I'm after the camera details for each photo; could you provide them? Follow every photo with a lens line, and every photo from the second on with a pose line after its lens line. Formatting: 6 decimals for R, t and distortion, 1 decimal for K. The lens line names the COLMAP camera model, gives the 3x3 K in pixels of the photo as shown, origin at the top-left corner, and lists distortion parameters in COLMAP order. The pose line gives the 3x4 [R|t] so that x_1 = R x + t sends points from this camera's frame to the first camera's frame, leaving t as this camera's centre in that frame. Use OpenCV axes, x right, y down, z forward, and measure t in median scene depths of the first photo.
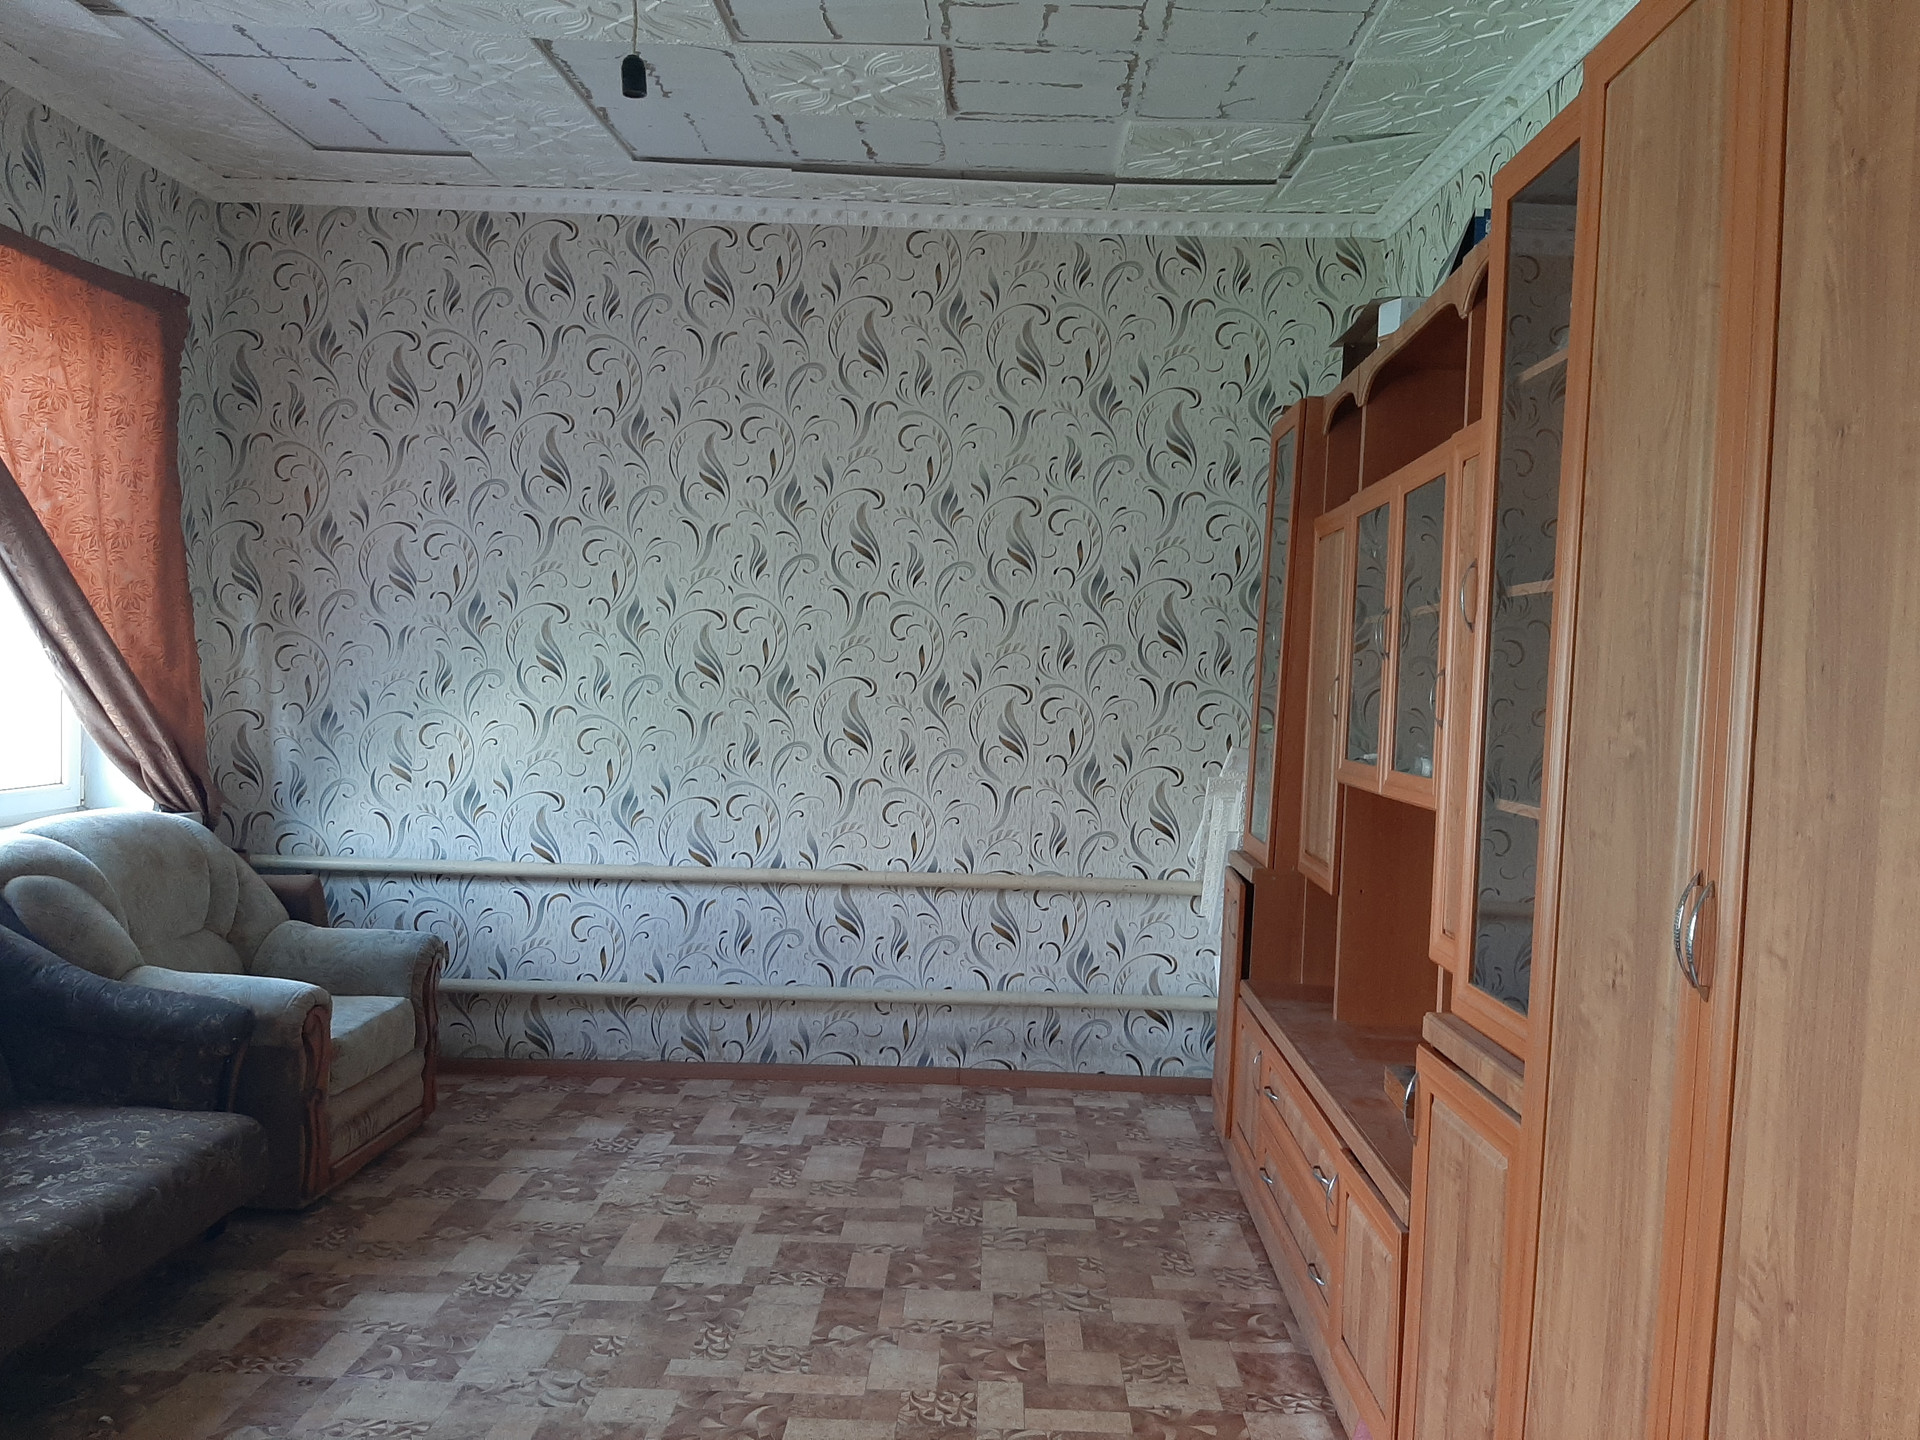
lens RADIAL K [[1487.3, 0, 984.9], [0, 1487.3, 705.2], [0, 0, 1]] dist [0.074229, -0.140257]
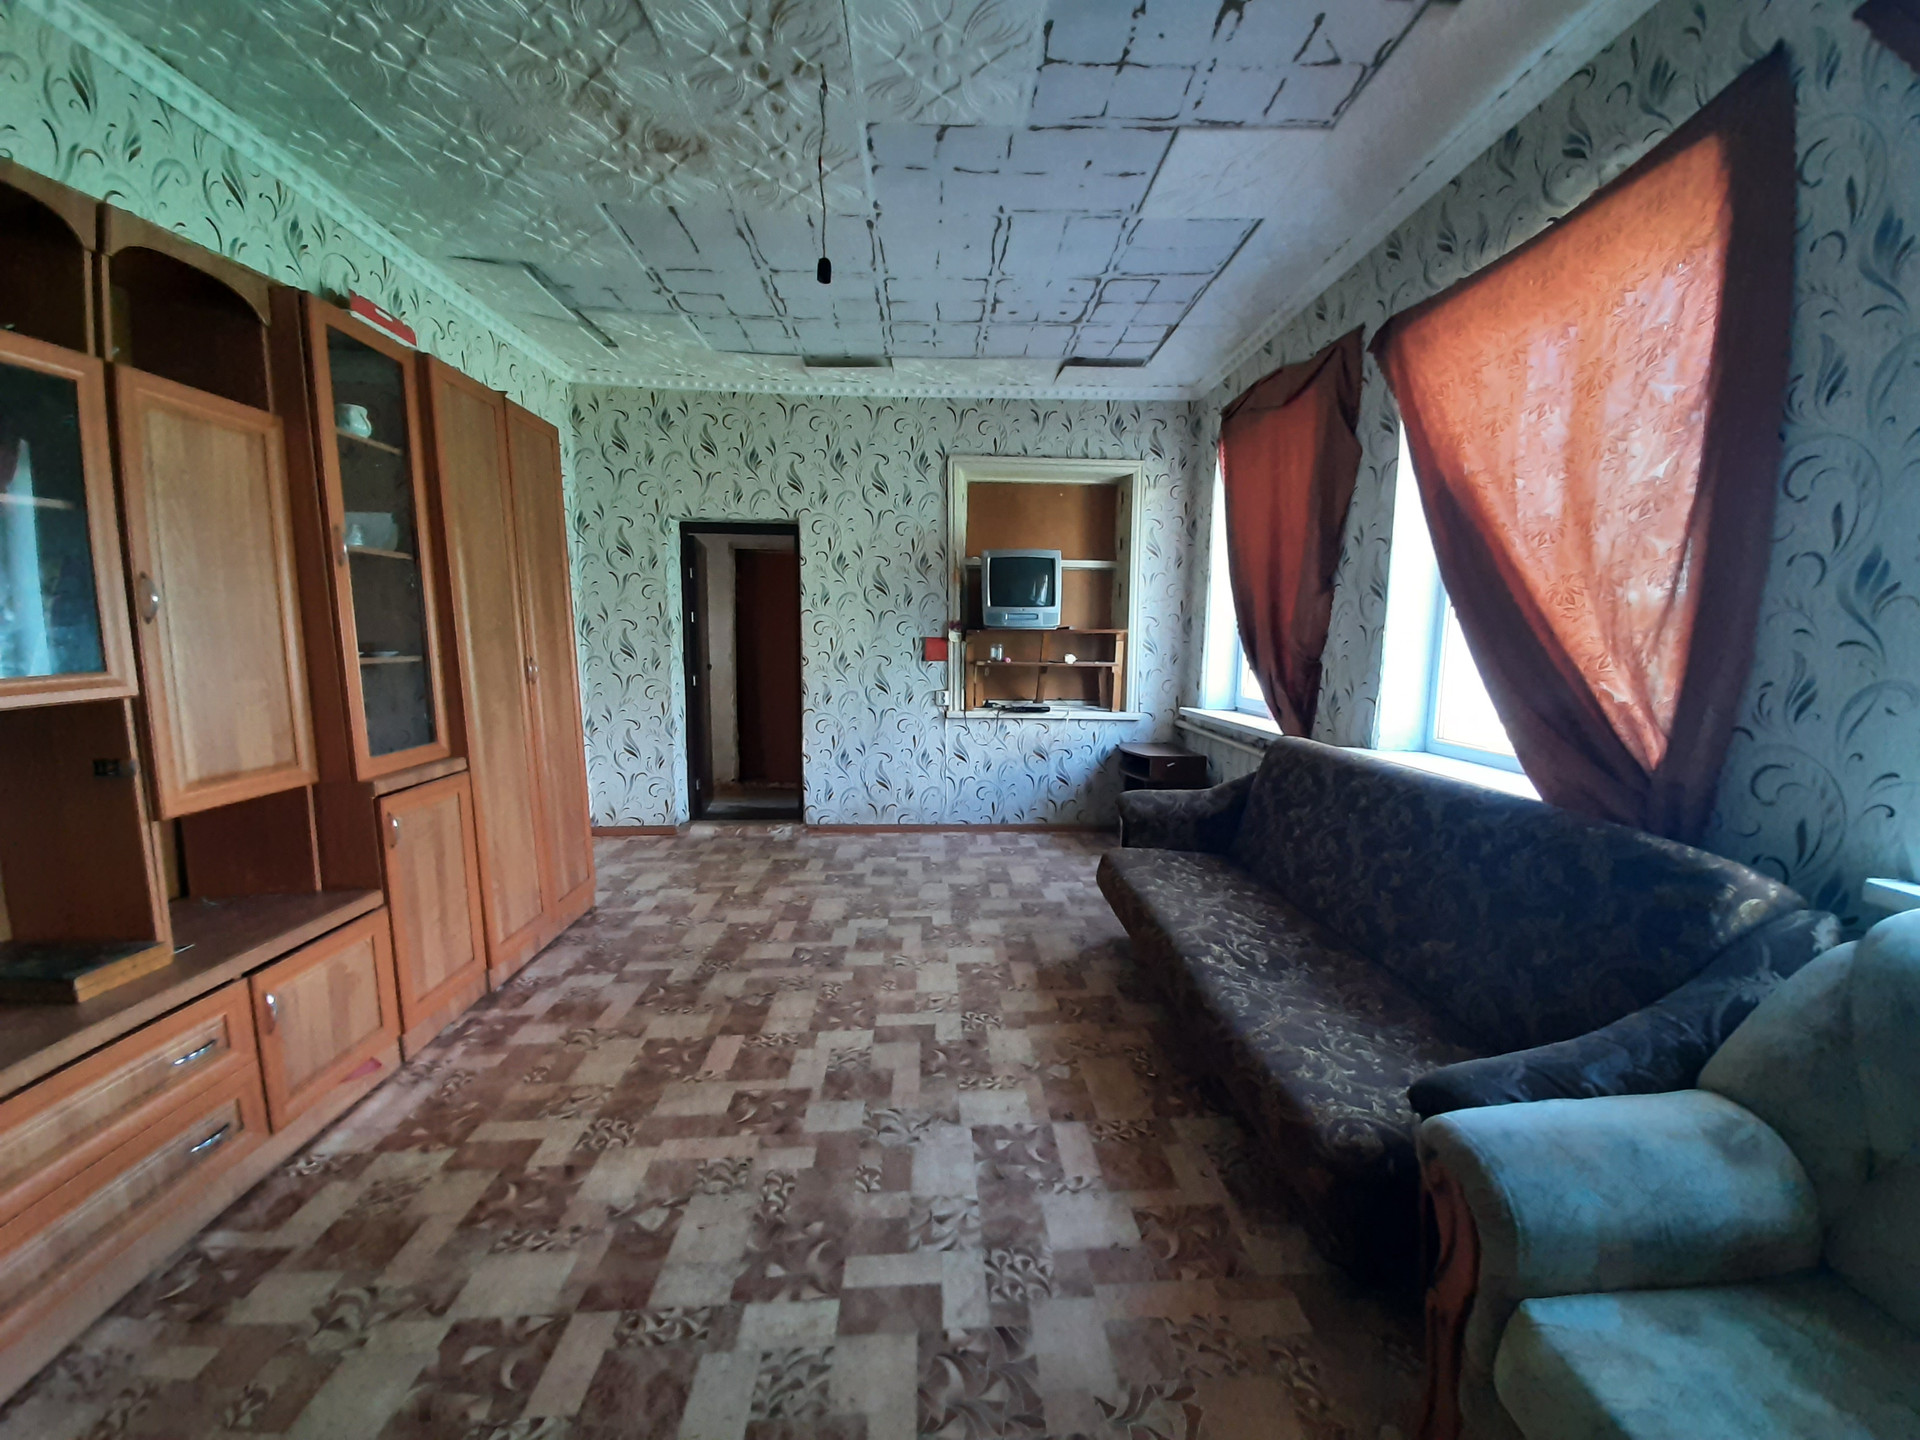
lens RADIAL K [[750.7, 0, 987.7], [0, 750.7, 724.5], [0, 0, 1]] dist [0.013766, -0.013294]
pose [[-0.995104, -0.025038, -0.095608, -0.201547], [-0.037544, 0.990626, 0.131340, -0.006219], [0.091423, 0.134286, -0.986716, 1.118906]]
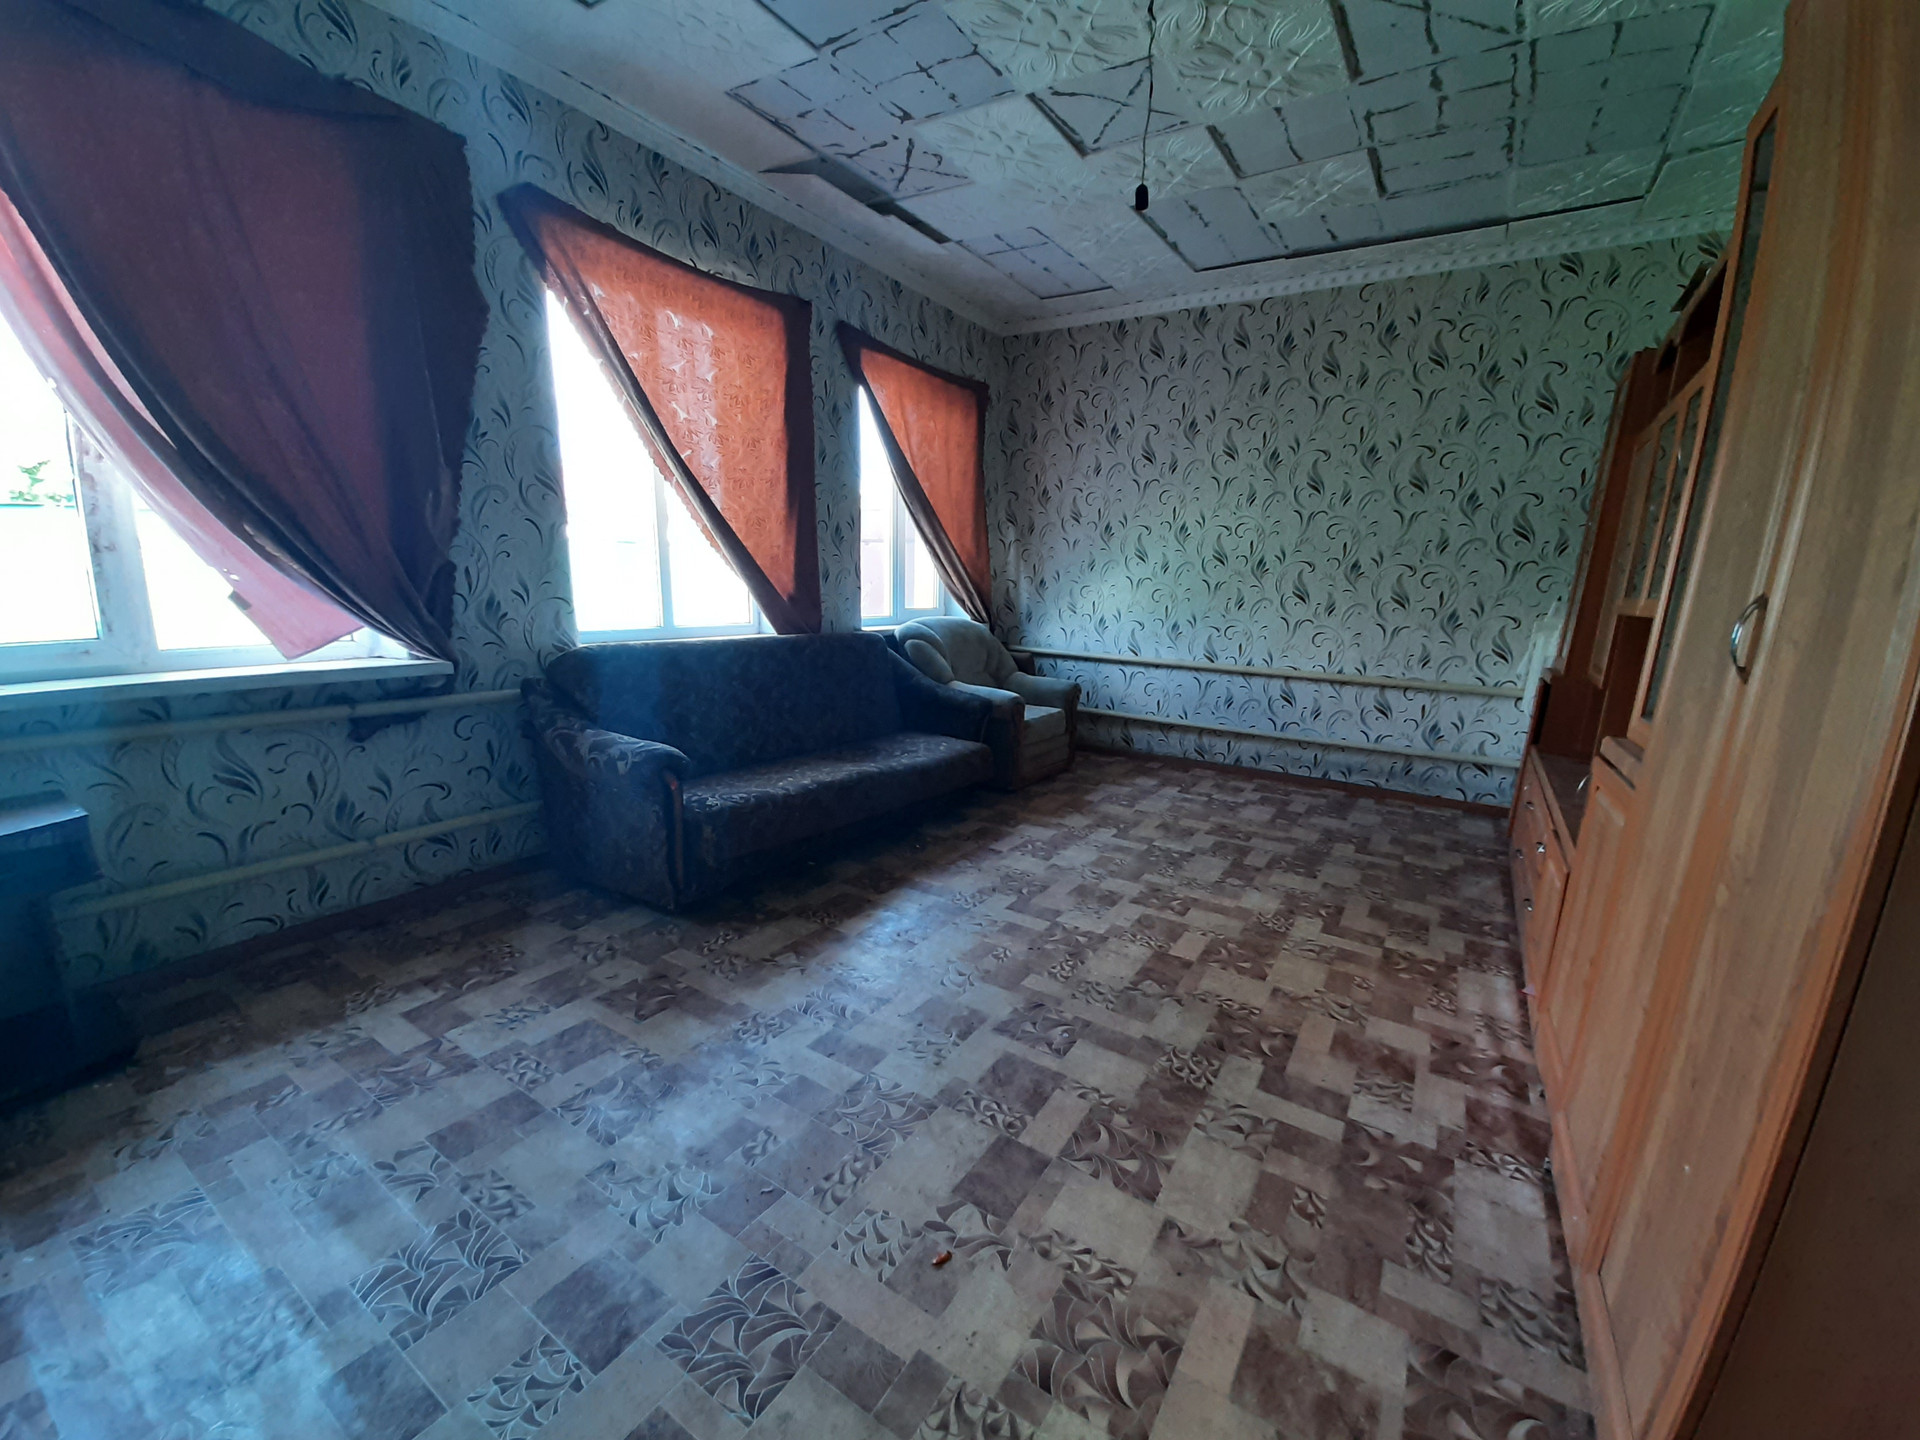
lens RADIAL K [[750.7, 0, 981.5], [0, 750.7, 727.8], [0, 0, 1]] dist [0.013766, -0.013294]
pose [[0.852101, 0.102318, -0.513278, 0.082071], [-0.020628, 0.986508, 0.162408, 0.048243], [0.522970, -0.127801, 0.842715, 0.013077]]
